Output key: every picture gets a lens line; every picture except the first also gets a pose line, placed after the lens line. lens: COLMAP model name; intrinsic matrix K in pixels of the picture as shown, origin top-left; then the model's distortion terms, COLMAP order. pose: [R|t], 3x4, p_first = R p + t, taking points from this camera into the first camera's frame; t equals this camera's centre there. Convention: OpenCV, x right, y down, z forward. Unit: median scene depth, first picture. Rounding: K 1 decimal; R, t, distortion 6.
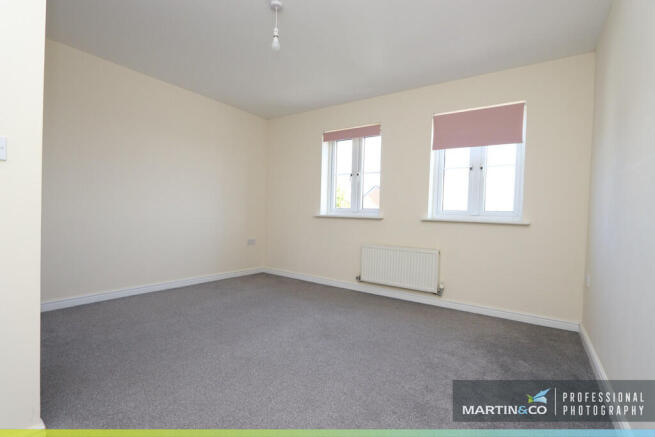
lens RADIAL K [[302.0, 0, 326.7], [0, 302.0, 220.4], [0, 0, 1]] dist [-0.003326, -0.000516]
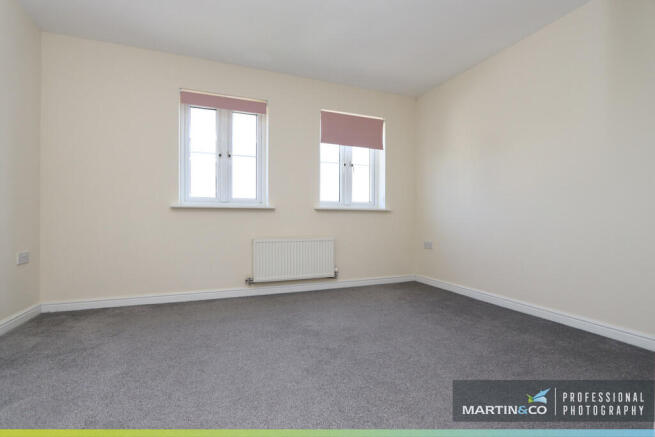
lens RADIAL K [[310.4, 0, 327.5], [0, 310.4, 218.5], [0, 0, 1]] dist [-0.002358, -0.000255]
pose [[0.573653, -0.049907, 0.817577, -0.495926], [0.015795, 0.998630, 0.049877, -0.023509], [-0.818946, -0.015698, 0.573655, 0.333163]]
